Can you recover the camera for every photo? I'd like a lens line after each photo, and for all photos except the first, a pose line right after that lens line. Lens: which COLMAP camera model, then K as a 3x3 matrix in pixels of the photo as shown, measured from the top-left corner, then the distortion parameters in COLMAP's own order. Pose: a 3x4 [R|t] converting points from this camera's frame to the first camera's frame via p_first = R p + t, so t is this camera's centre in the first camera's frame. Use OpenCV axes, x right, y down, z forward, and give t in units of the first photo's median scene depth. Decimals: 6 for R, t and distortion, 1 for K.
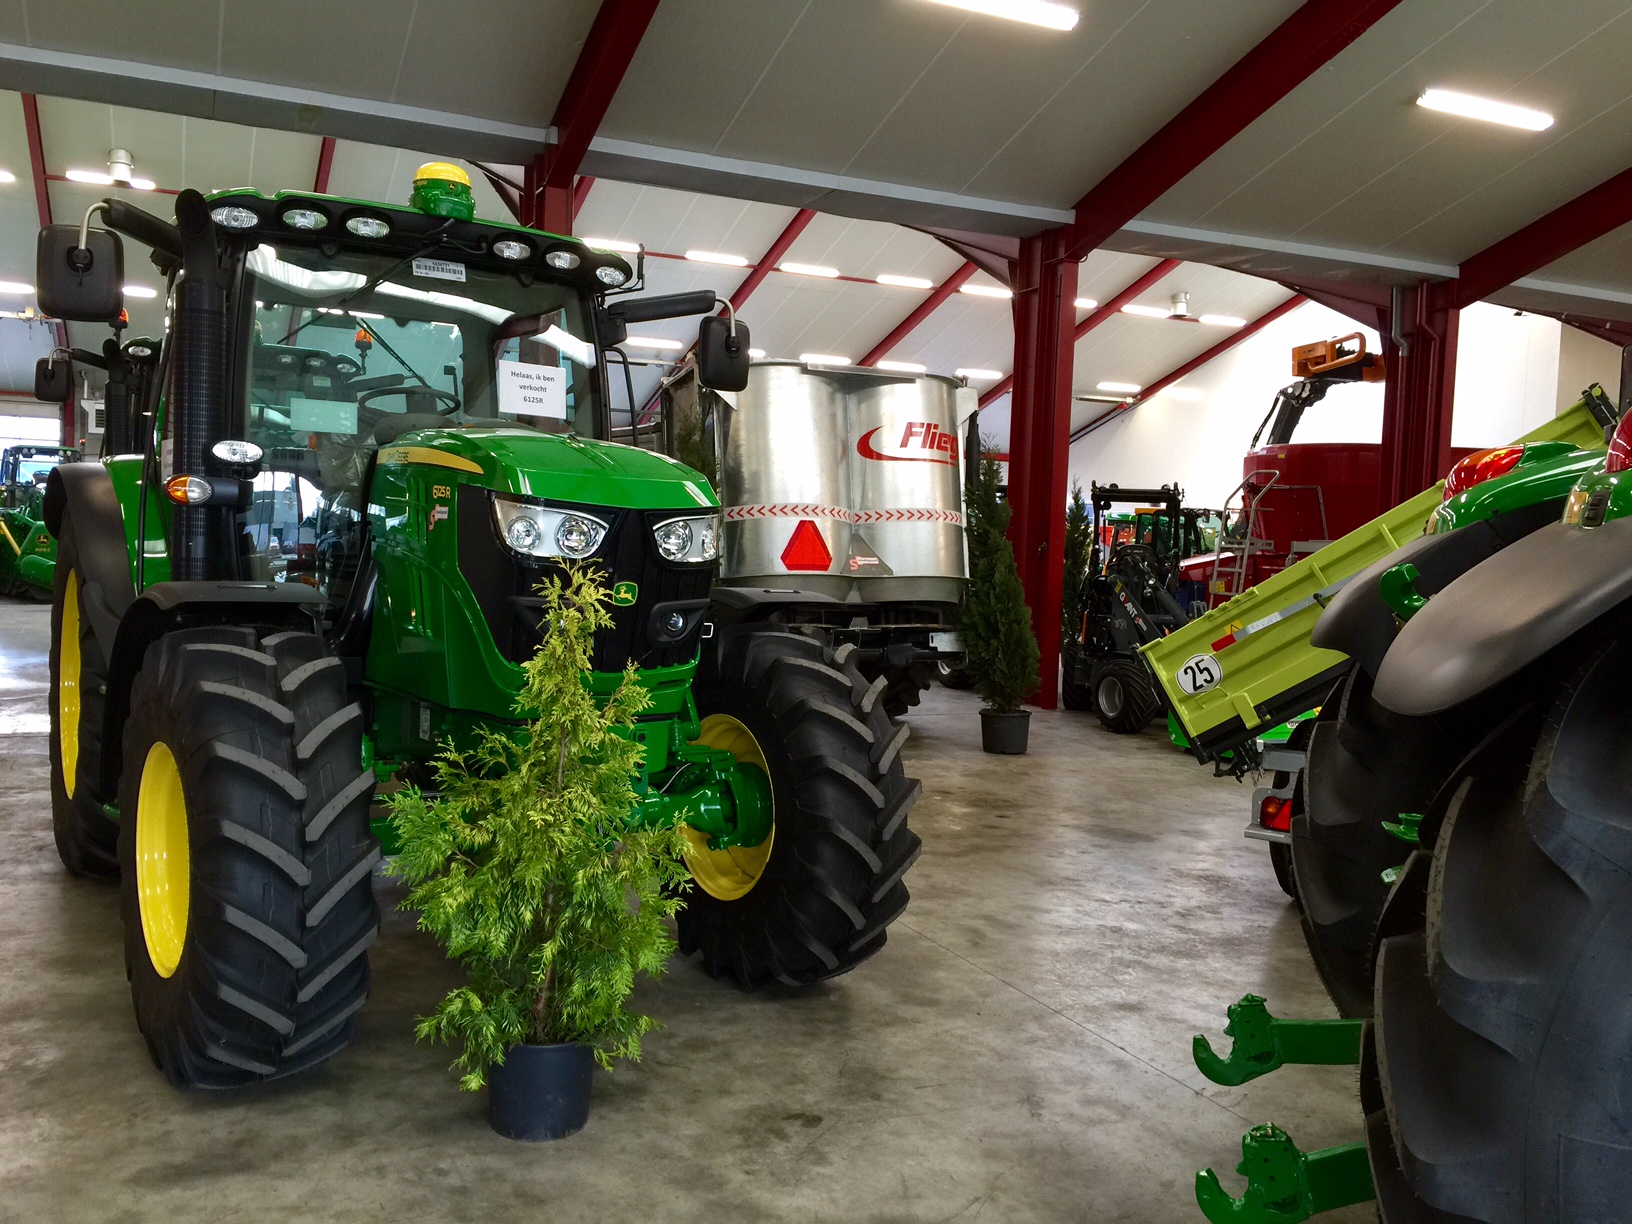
lens RADIAL K [[1395.3, 0, 799.3], [0, 1395.3, 611.7], [0, 0, 1]] dist [0.055806, -0.014345]
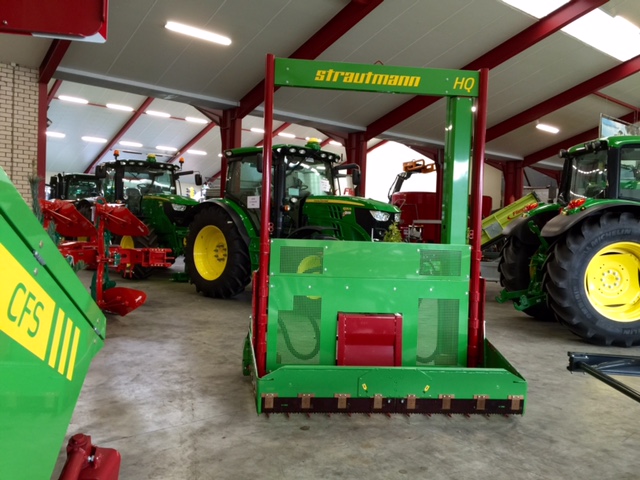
lens RADIAL K [[547.2, 0, 318.9], [0, 547.2, 237.1], [0, 0, 1]] dist [0.055806, -0.014345]
pose [[0.963199, -0.009821, 0.268610, -0.221911], [0.015708, 0.999681, -0.019776, 0.014500], [-0.268330, 0.023267, 0.963046, -0.228997]]
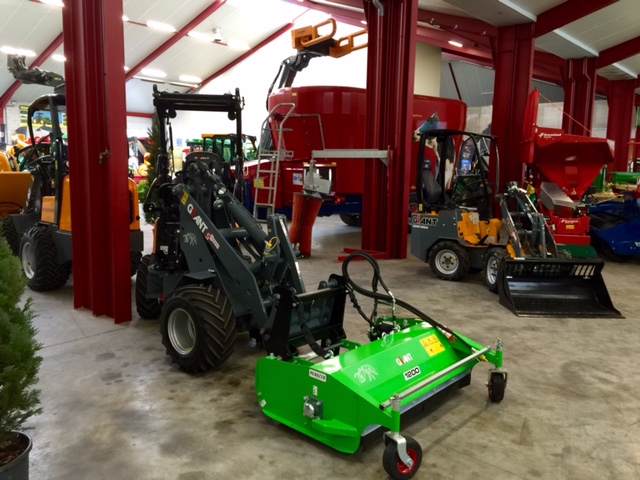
lens RADIAL K [[547.2, 0, 315.0], [0, 547.2, 238.8], [0, 0, 1]] dist [0.055806, -0.014345]
pose [[0.907452, -0.077021, 0.413035, 0.110383], [0.036832, 0.993852, 0.104409, -0.017790], [-0.418538, -0.079533, 0.904710, 0.455632]]
